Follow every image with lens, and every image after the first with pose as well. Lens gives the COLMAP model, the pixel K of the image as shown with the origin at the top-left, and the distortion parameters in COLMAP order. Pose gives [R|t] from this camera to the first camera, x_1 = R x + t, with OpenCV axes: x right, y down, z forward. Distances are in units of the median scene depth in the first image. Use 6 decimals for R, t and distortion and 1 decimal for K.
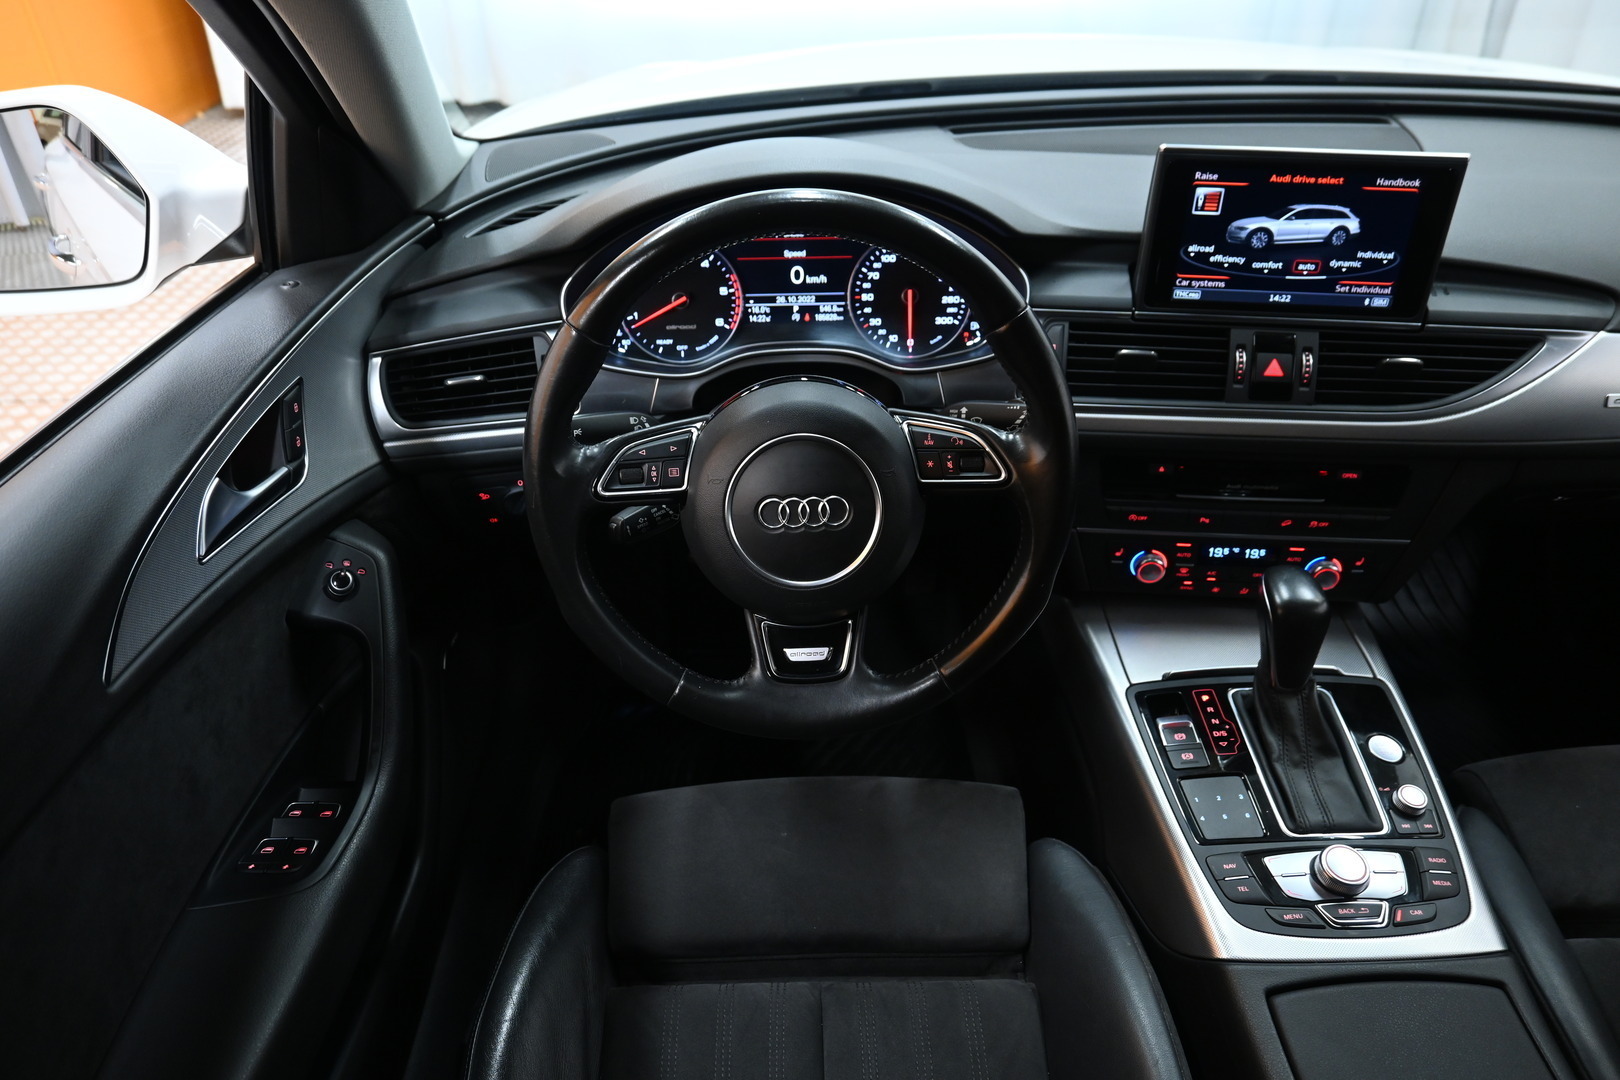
lens RADIAL K [[1106.6, 0, 810.0], [0, 1106.6, 540.0], [0, 0, 1]] dist [-0.005877, -0.001278]
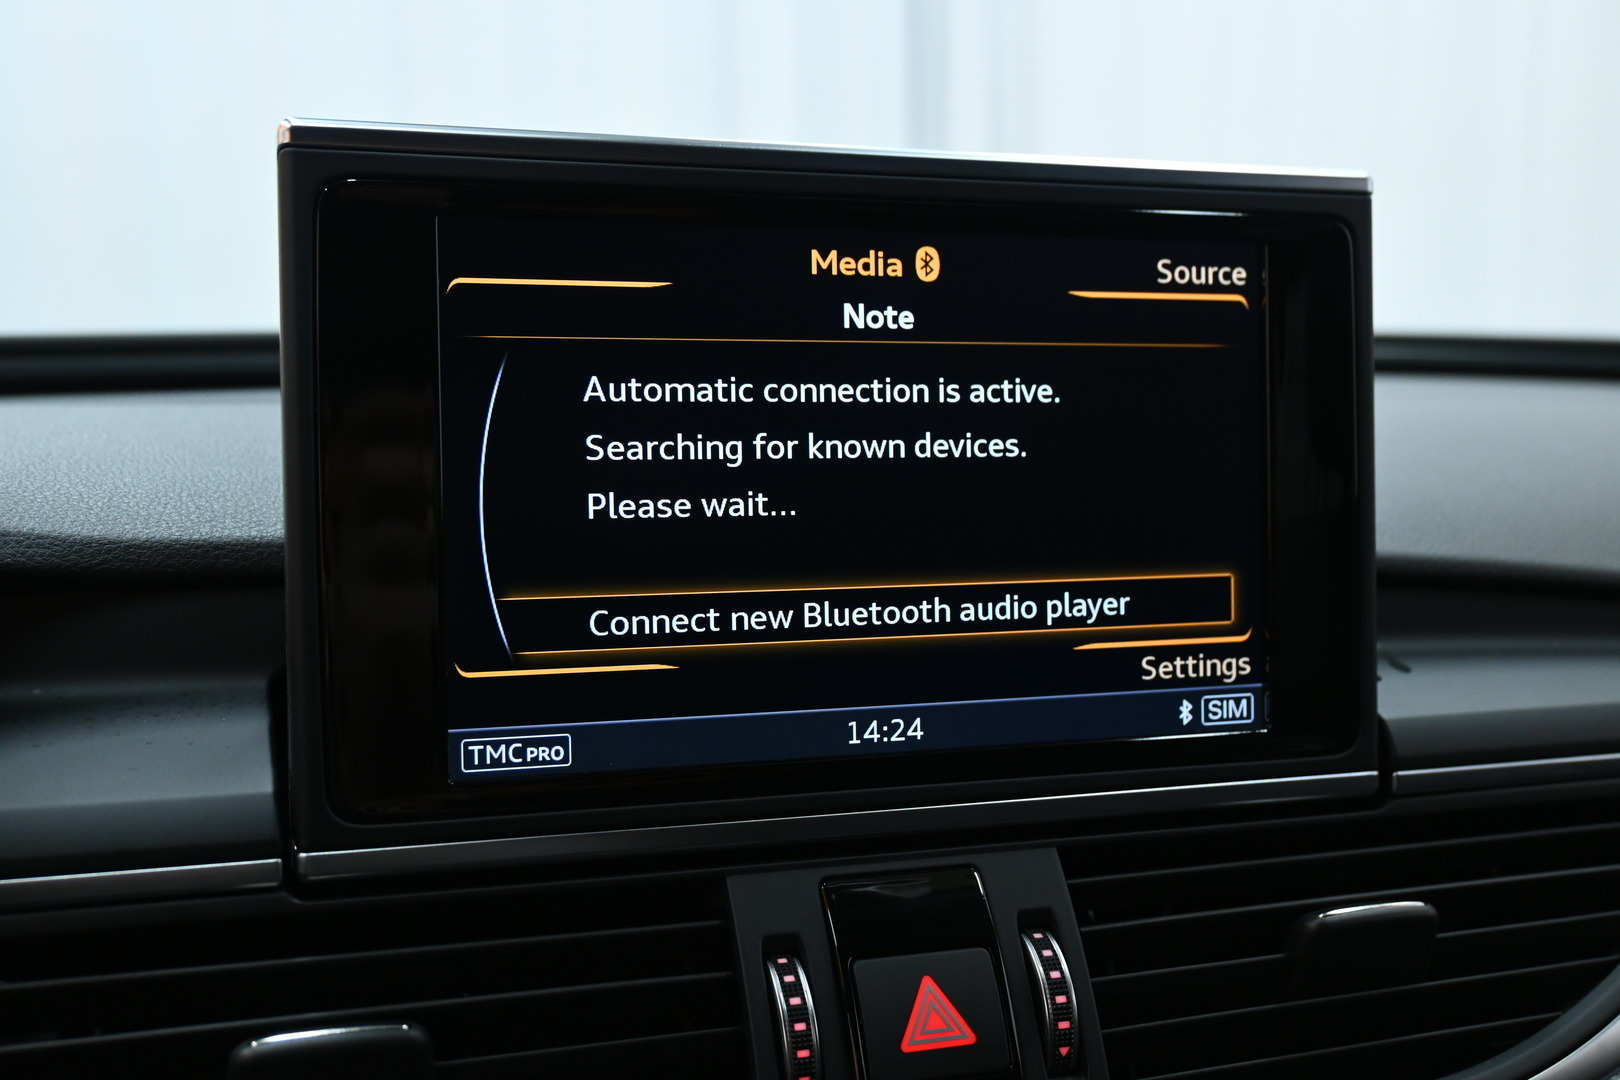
lens RADIAL K [[1771.5, 0, 810.0], [0, 1771.5, 540.0], [0, 0, 1]] dist [-0.006794, -0.004071]
pose [[0.912159, -0.034396, 0.408391, 0.248073], [0.222164, 0.878860, -0.422194, -0.092384], [-0.344397, 0.475838, 0.809302, 0.660883]]
